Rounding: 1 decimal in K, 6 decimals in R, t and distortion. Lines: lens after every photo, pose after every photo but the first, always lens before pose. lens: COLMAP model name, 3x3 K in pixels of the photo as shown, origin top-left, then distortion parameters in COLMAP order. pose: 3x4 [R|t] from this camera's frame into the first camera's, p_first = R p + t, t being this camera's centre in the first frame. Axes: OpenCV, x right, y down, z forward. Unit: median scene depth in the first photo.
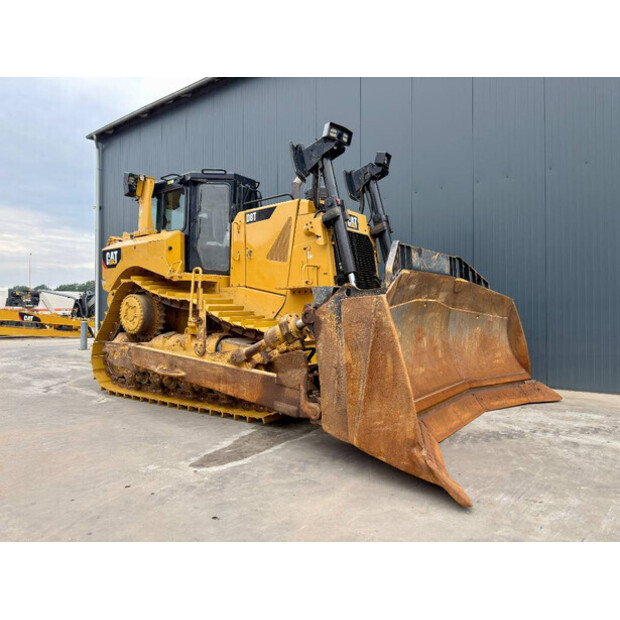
lens RADIAL K [[449.5, 0, 310.2], [0, 449.5, 314.5], [0, 0, 1]] dist [0.011674, -0.014766]
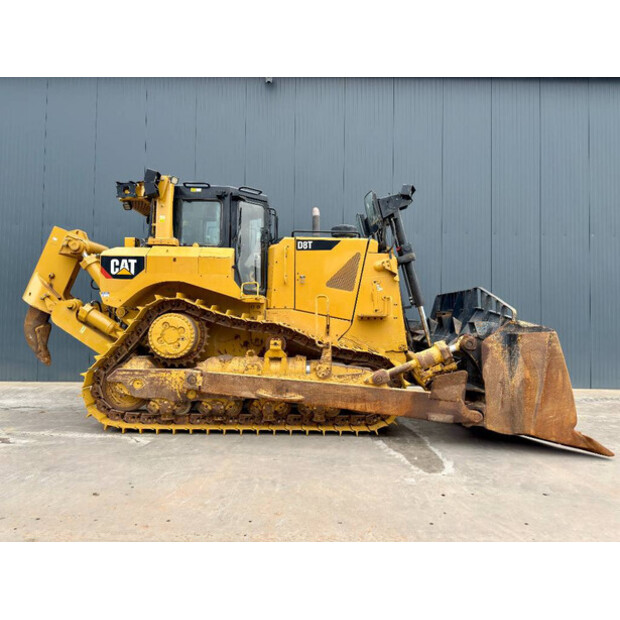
lens RADIAL K [[449.5, 0, 315.5], [0, 449.5, 311.9], [0, 0, 1]] dist [0.011674, -0.014766]
pose [[0.793101, 0.032656, 0.608214, -0.847786], [-0.018228, 0.999387, -0.029891, -0.031094], [-0.608817, 0.012620, 0.793210, 0.165341]]
